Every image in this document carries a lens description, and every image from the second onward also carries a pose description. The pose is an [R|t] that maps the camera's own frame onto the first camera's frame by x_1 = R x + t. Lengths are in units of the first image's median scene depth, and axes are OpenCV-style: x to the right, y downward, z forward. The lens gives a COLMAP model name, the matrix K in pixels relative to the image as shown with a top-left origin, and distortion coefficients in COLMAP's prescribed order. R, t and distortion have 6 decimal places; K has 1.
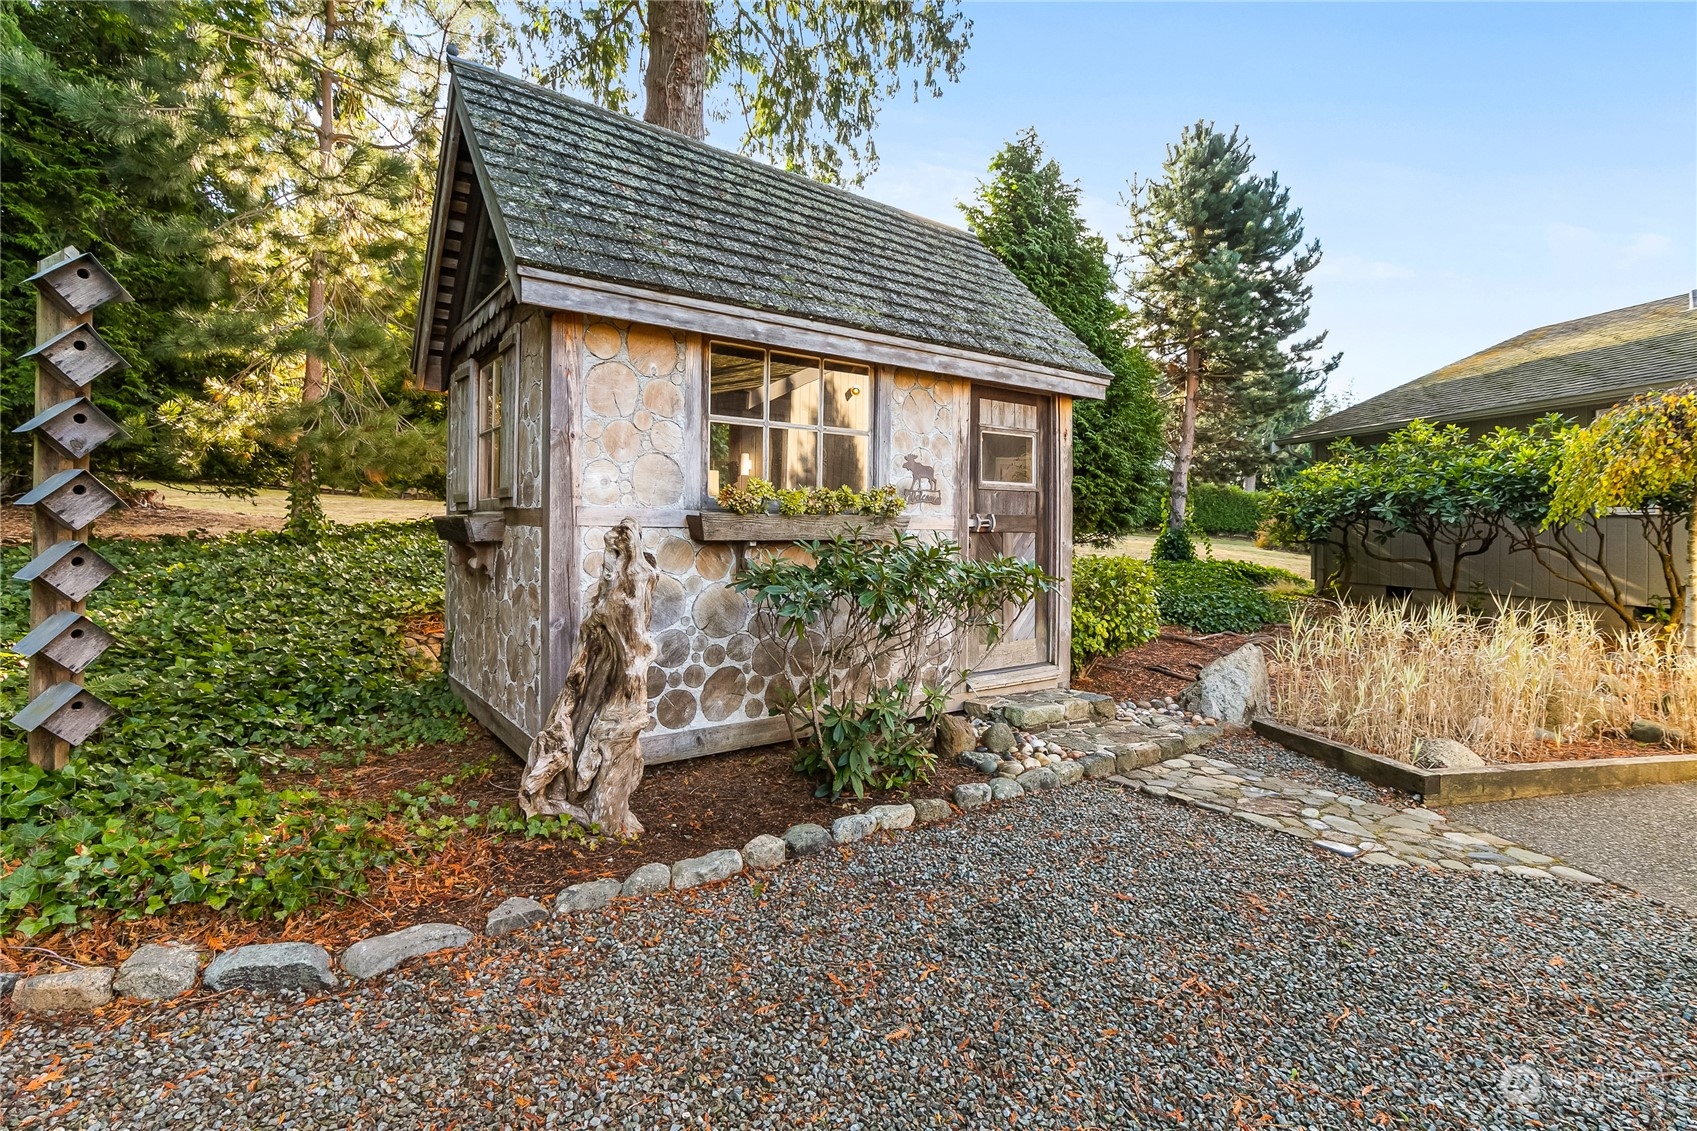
lens RADIAL K [[782.6, 0, 858.5], [0, 782.6, 542.5], [0, 0, 1]] dist [0.001539, 0.000103]
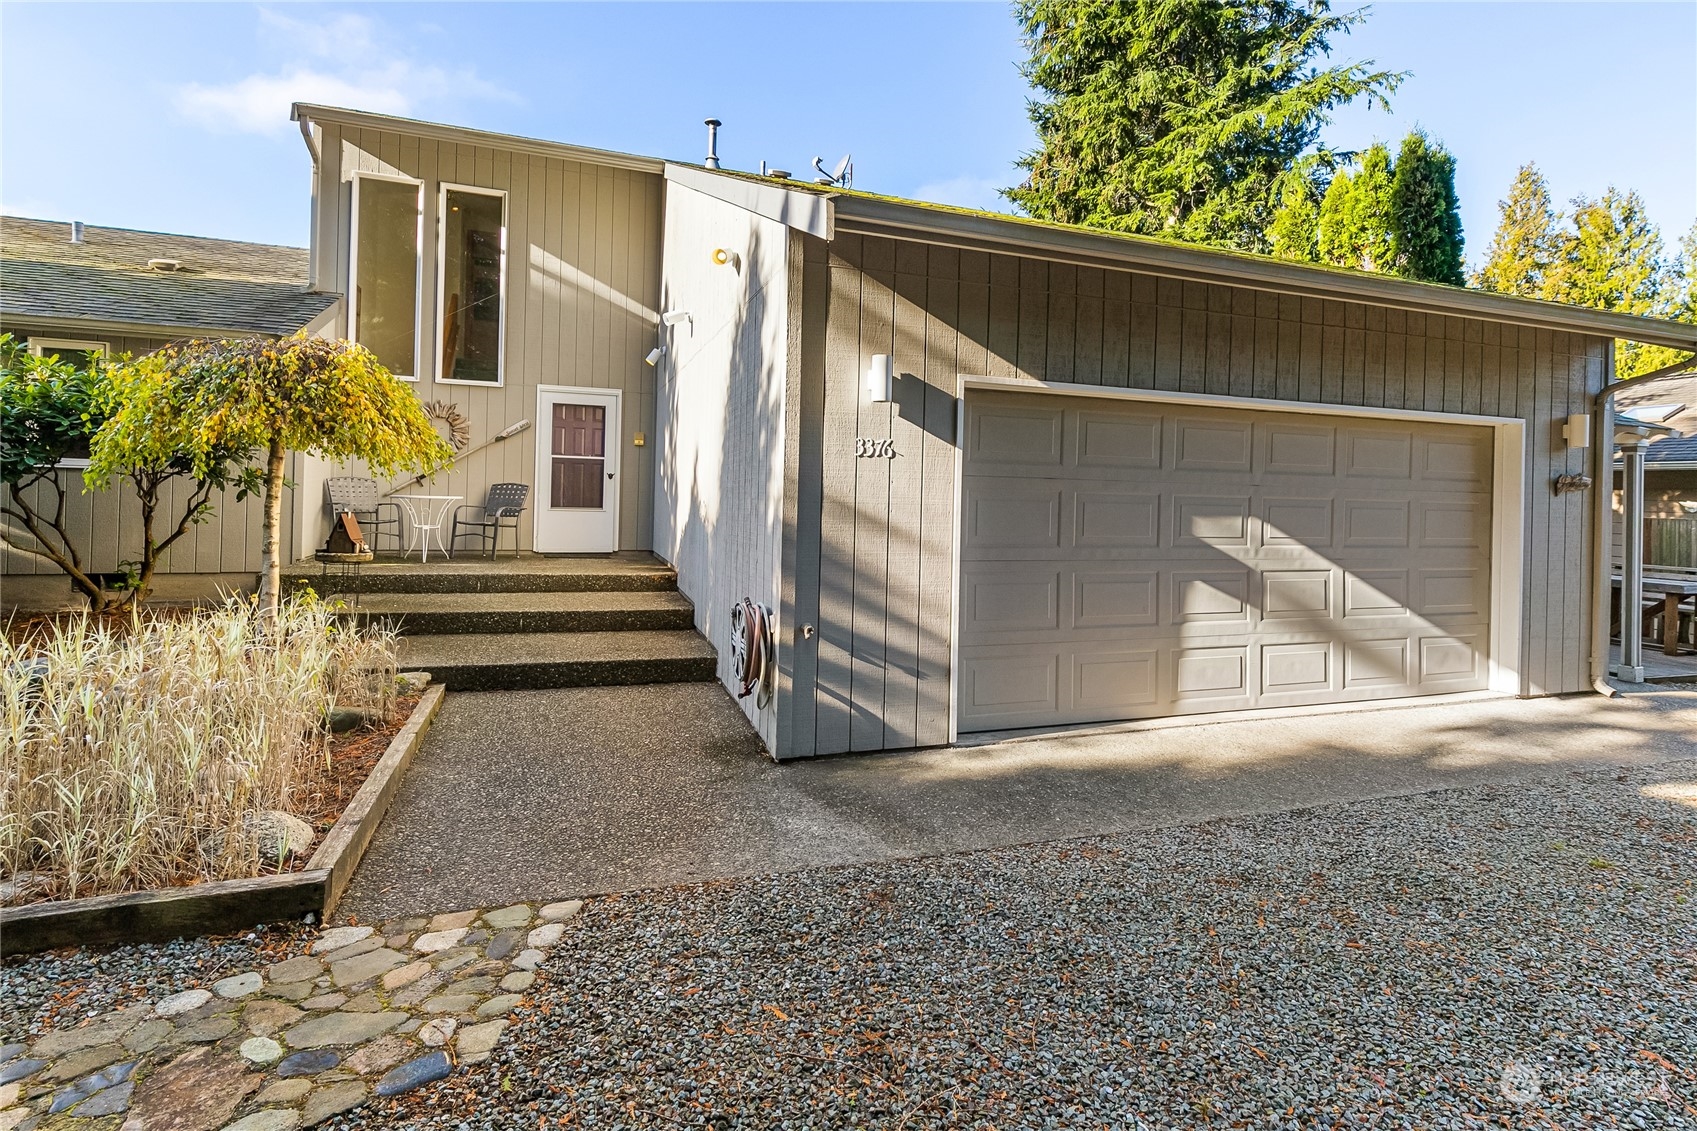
lens RADIAL K [[814.8, 0, 858.4], [0, 814.8, 497.5], [0, 0, 1]] dist [0.001732, 0.000796]
pose [[-0.134889, -0.005506, 0.990845, -0.025114], [-0.008784, 0.999952, 0.004360, -0.037473], [-0.990822, -0.008115, -0.134931, 0.712694]]
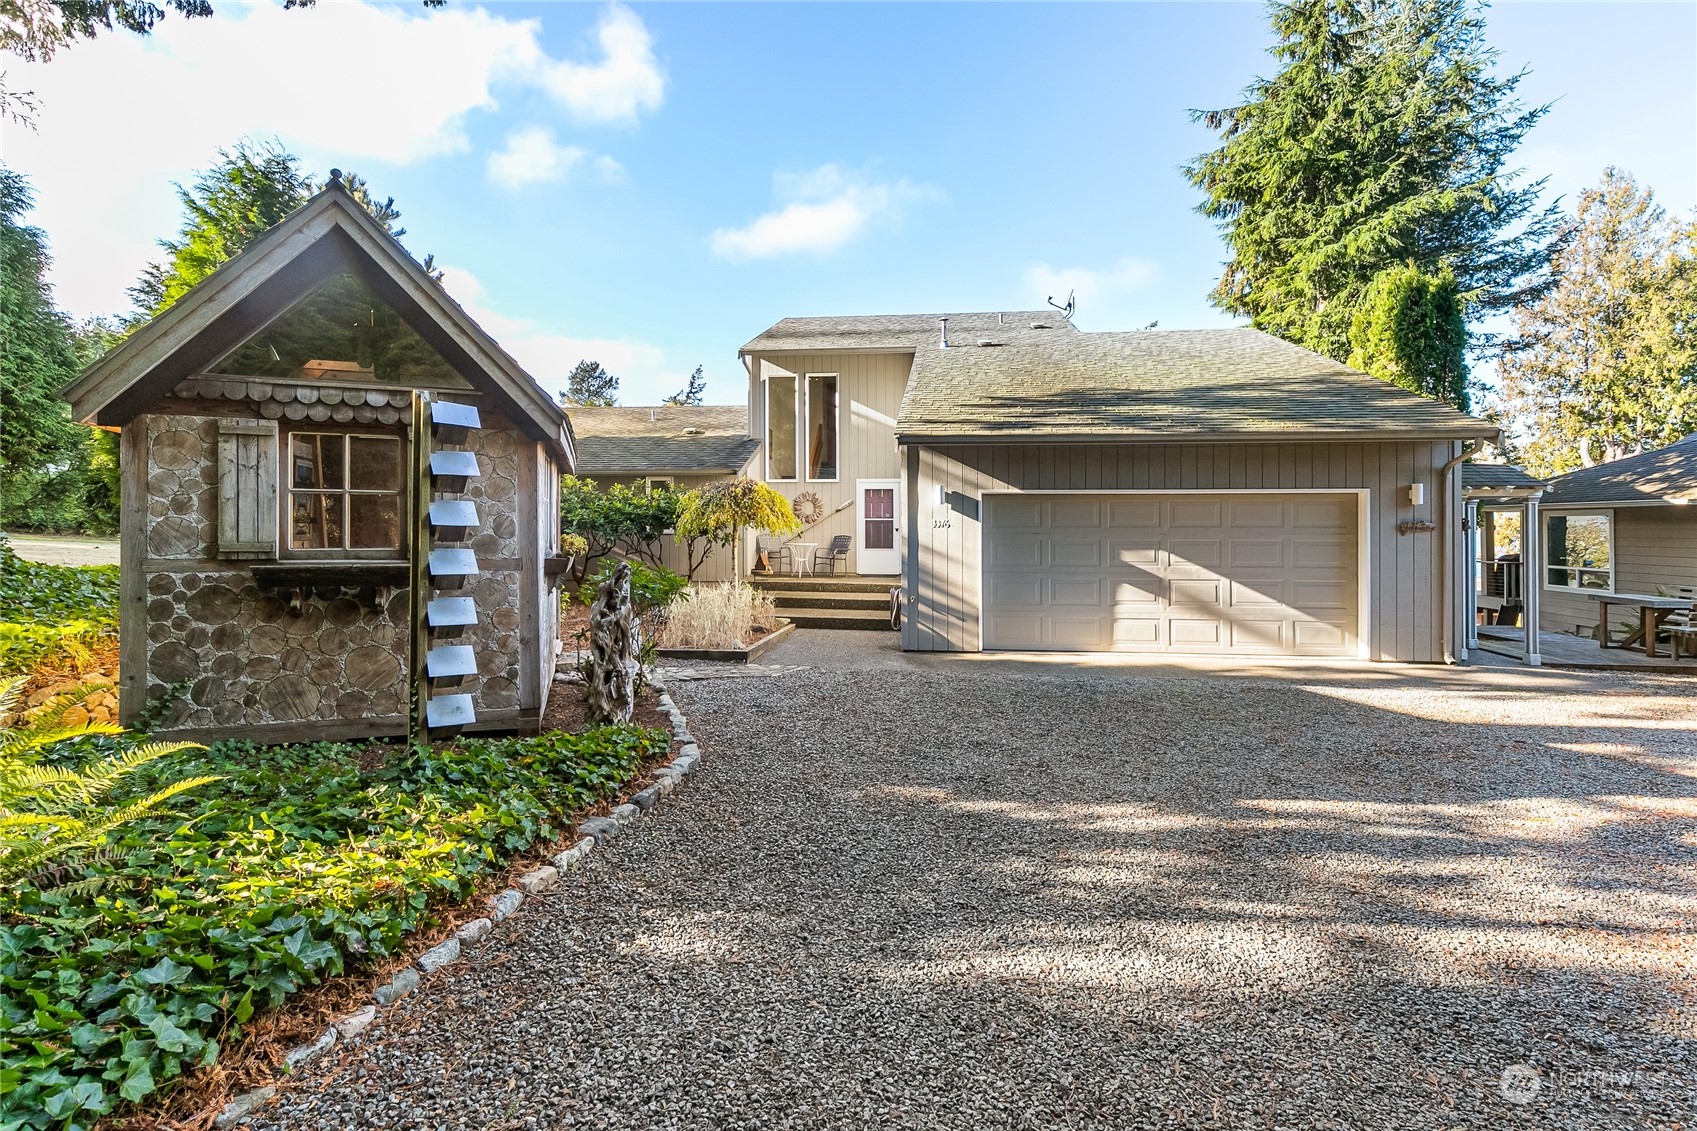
lens RADIAL K [[790.9, 0, 851.9], [0, 790.9, 545.2], [0, 0, 1]] dist [0.002601, 0.000221]
pose [[0.335202, -0.019618, 0.941942, -1.723924], [0.012702, 0.999786, 0.016303, -0.083049], [-0.942061, 0.006500, 0.335379, -0.195984]]
